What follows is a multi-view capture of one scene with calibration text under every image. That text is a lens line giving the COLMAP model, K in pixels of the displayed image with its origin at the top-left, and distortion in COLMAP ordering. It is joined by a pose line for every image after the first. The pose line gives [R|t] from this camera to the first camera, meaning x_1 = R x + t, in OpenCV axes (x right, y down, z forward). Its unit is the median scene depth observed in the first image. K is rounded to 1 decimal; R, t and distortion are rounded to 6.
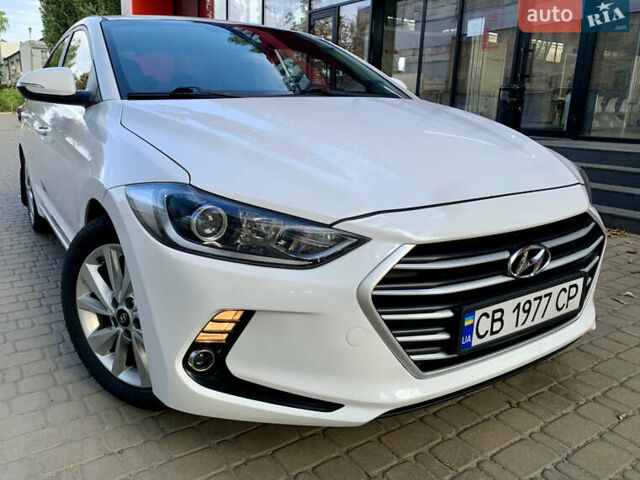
lens RADIAL K [[519.4, 0, 302.8], [0, 519.4, 240.7], [0, 0, 1]] dist [-0.000400, -0.003270]
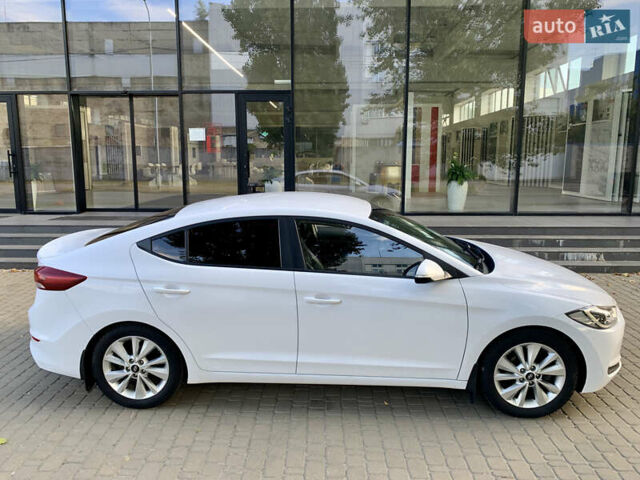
lens RADIAL K [[490.8, 0, 318.6], [0, 490.8, 238.5], [0, 0, 1]] dist [0.003793, -0.002580]
pose [[0.570131, -0.156750, 0.806461, -2.903533], [0.216365, 0.975624, 0.036669, -0.811944], [-0.792551, 0.153584, 0.590149, 0.527681]]
